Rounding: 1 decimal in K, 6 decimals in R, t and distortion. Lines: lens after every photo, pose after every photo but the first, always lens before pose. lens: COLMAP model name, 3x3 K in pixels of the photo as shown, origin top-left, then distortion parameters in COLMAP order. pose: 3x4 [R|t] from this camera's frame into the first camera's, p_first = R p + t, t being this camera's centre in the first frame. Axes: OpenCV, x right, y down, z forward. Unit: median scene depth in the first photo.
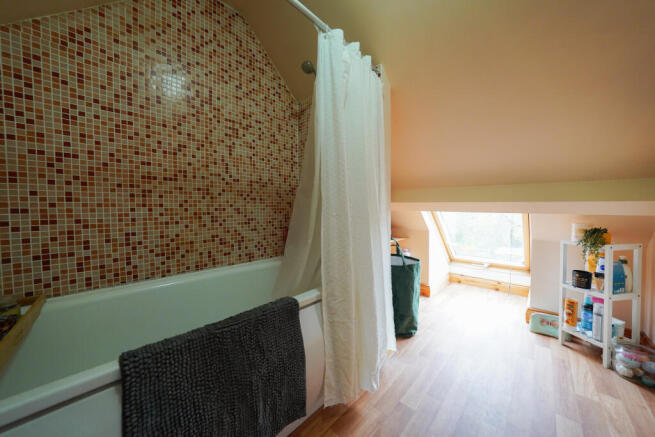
lens RADIAL K [[231.0, 0, 327.6], [0, 231.0, 216.2], [0, 0, 1]] dist [-0.027194, 0.006854]
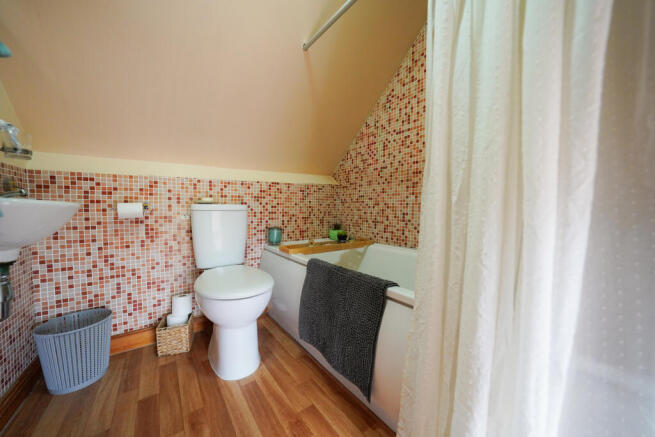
lens RADIAL K [[231.0, 0, 327.6], [0, 231.0, 216.2], [0, 0, 1]] dist [-0.027194, 0.006854]
pose [[-0.172846, 0.045298, -0.983907, 0.710122], [-0.031308, 0.998184, 0.051455, 0.035311], [0.984451, 0.039698, -0.171114, 0.814993]]
